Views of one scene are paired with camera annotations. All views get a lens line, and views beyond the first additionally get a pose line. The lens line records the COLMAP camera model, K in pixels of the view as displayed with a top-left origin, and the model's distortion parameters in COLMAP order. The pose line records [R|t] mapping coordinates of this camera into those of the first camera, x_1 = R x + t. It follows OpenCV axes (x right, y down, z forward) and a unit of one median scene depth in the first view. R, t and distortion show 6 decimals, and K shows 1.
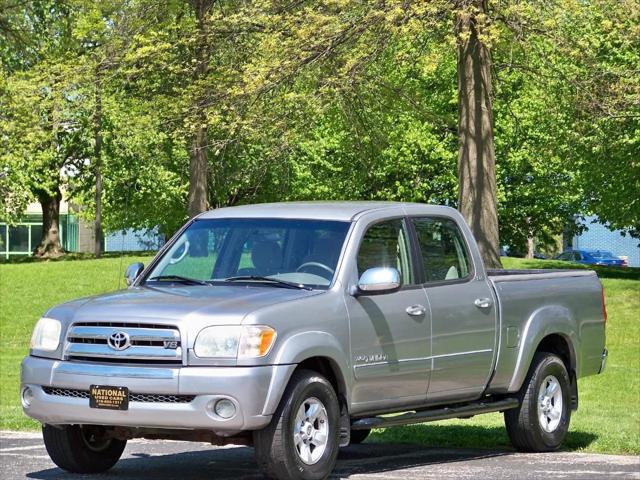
lens RADIAL K [[3079.1, 0, 320.0], [0, 3079.1, 240.0], [0, 0, 1]] dist [-0.477499, -4.771393]
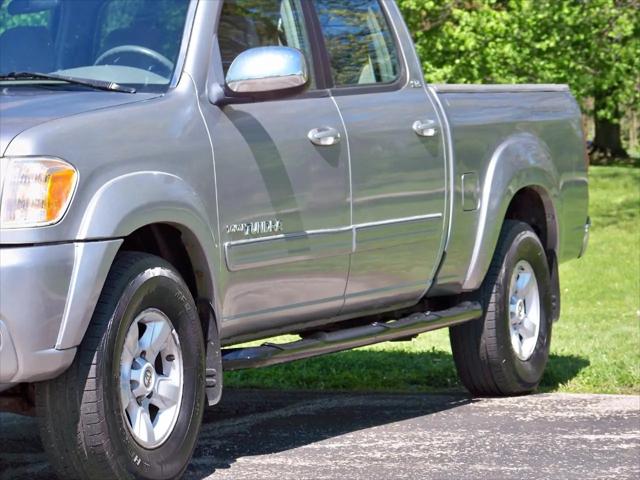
lens RADIAL K [[2589.5, 0, 320.0], [0, 2589.5, 240.0], [0, 0, 1]] dist [-0.152849, 3.027473]
pose [[0.990404, -0.031764, 0.134503, -0.029742], [0.028965, 0.999322, 0.022718, 0.030955], [-0.135133, -0.018604, 0.990653, 0.576030]]
